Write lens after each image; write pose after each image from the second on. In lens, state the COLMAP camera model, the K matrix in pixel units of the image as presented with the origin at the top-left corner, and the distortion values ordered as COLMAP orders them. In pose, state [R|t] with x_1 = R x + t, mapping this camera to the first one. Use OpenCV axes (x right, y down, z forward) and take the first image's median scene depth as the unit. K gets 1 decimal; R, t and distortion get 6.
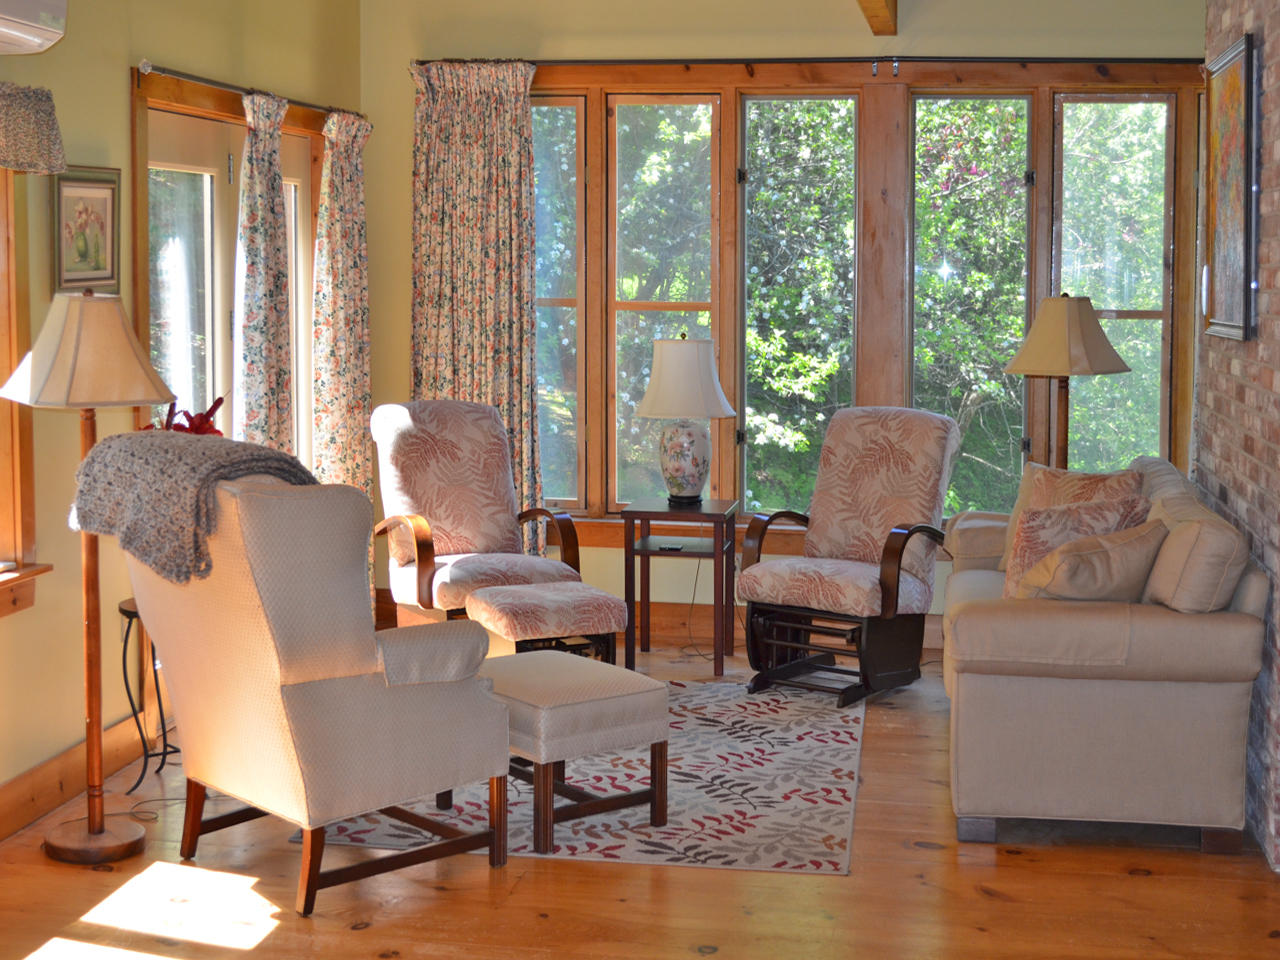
lens RADIAL K [[1783.3, 0, 640.0], [0, 1783.3, 480.0], [0, 0, 1]] dist [0.177578, 0.004632]
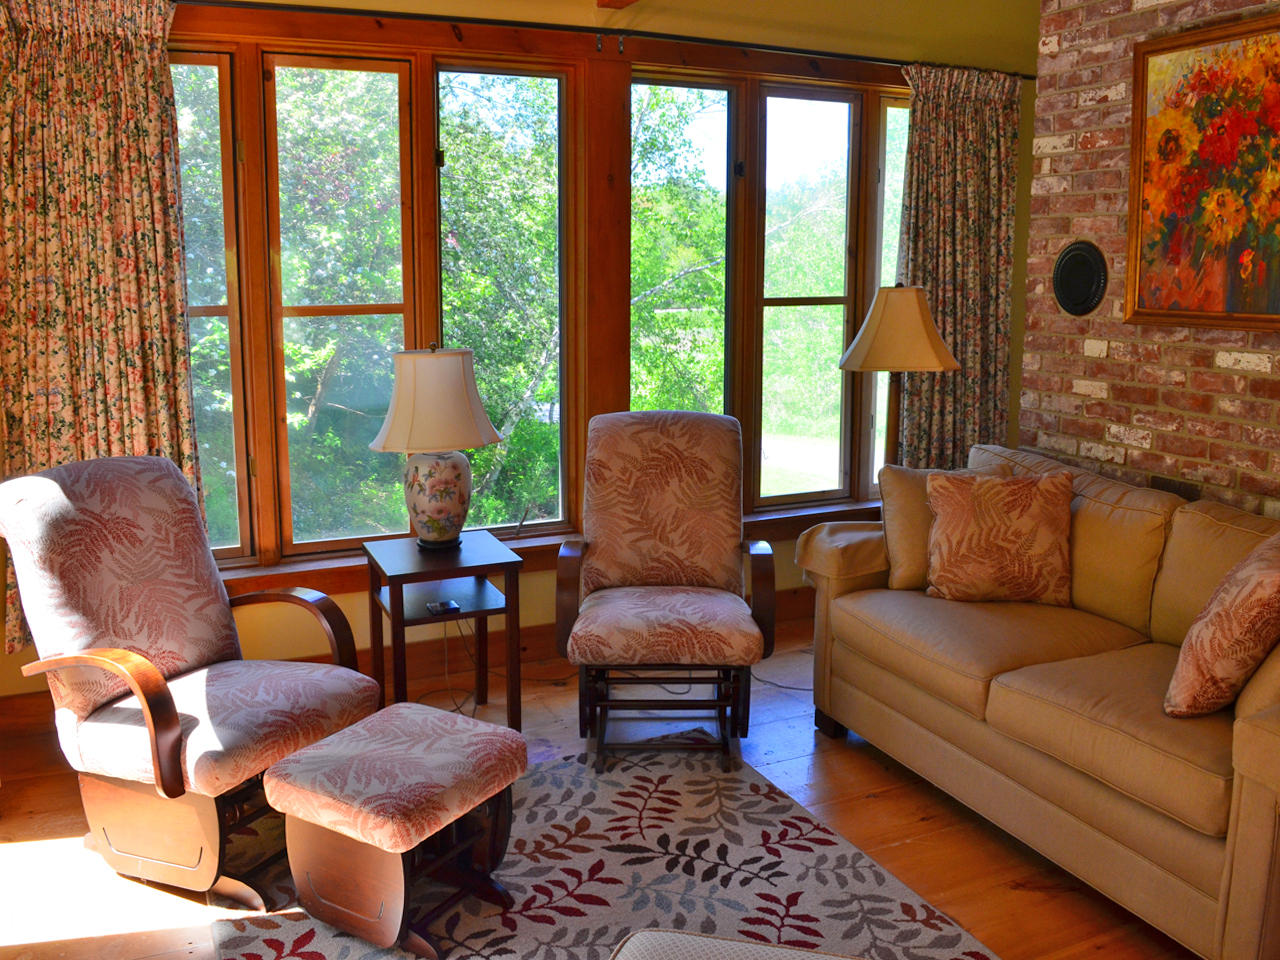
lens RADIAL K [[1046.1, 0, 640.5], [0, 1046.1, 404.8], [0, 0, 1]] dist [-0.009077, -0.013571]
pose [[0.822348, -0.097545, 0.560561, -0.157193], [0.089398, 0.995109, 0.042015, -0.061993], [-0.561918, 0.015562, 0.827047, 0.522203]]
